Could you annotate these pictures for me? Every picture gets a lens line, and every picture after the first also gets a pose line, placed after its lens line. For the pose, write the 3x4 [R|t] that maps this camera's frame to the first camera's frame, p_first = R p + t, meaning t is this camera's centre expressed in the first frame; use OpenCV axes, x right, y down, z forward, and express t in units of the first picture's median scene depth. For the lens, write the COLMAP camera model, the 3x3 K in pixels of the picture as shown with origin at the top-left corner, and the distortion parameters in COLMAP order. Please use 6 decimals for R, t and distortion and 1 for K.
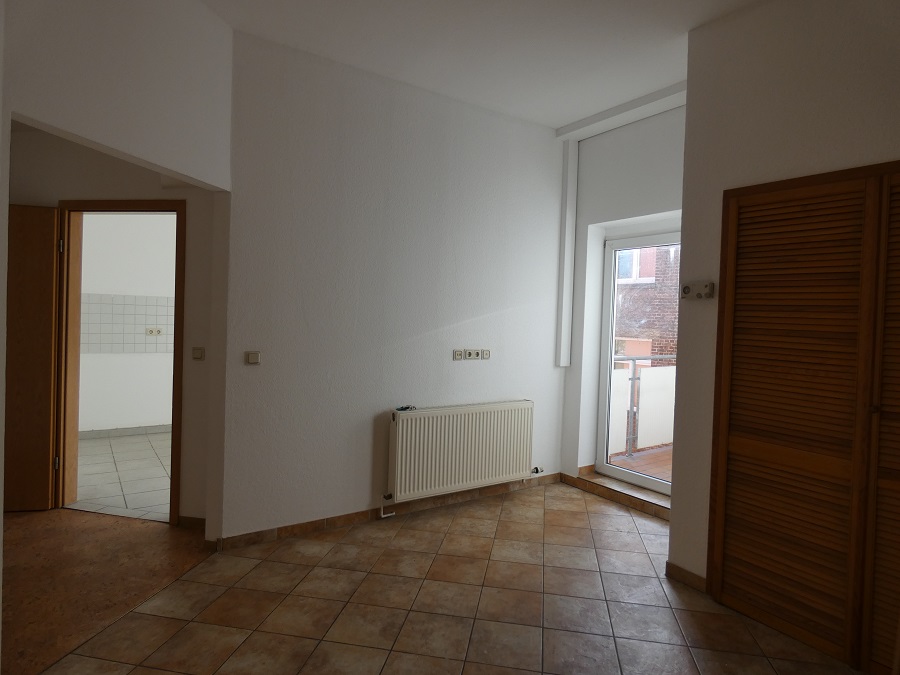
lens RADIAL K [[531.9, 0, 450.3], [0, 531.9, 335.6], [0, 0, 1]] dist [-0.009294, 0.002616]
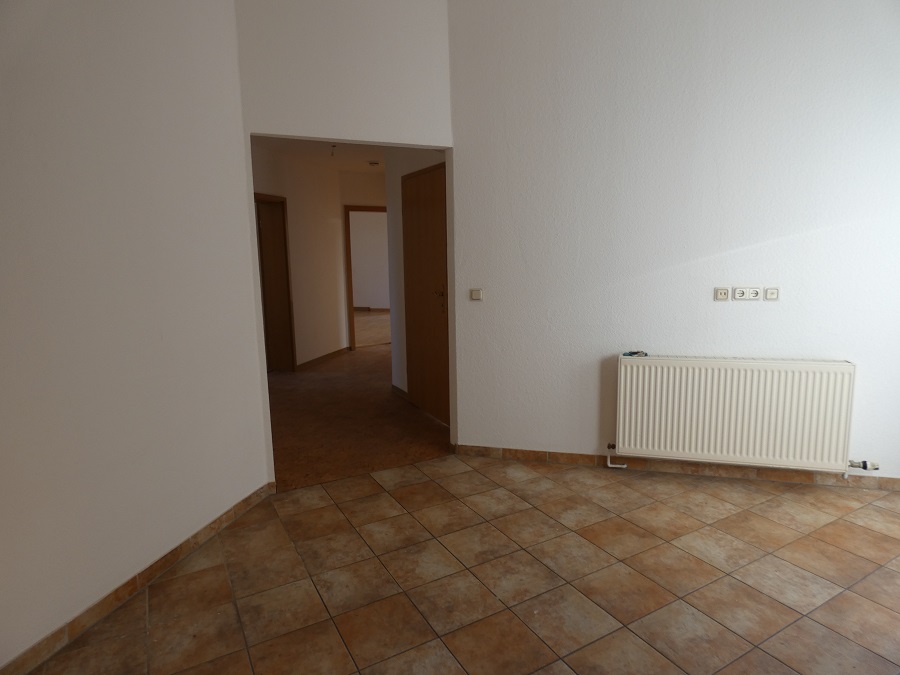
lens RADIAL K [[531.9, 0, 445.2], [0, 531.9, 337.1], [0, 0, 1]] dist [-0.009294, 0.002616]
pose [[0.630637, 0.069514, -0.772959, 0.413115], [0.018257, 0.994376, 0.104322, 0.011302], [0.775863, -0.079902, 0.625821, 0.211101]]
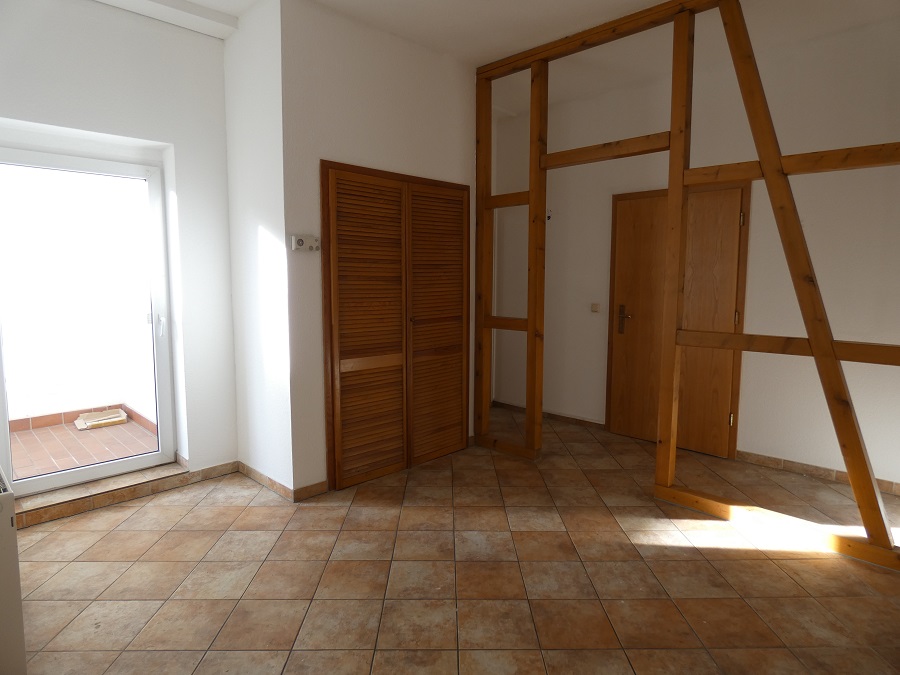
lens RADIAL K [[531.9, 0, 448.1], [0, 531.9, 338.2], [0, 0, 1]] dist [-0.009294, 0.002616]
pose [[-0.186685, -0.144442, 0.971743, -0.569982], [0.024321, 0.988150, 0.151553, -0.039234], [-0.982119, 0.051926, -0.180960, 0.726934]]
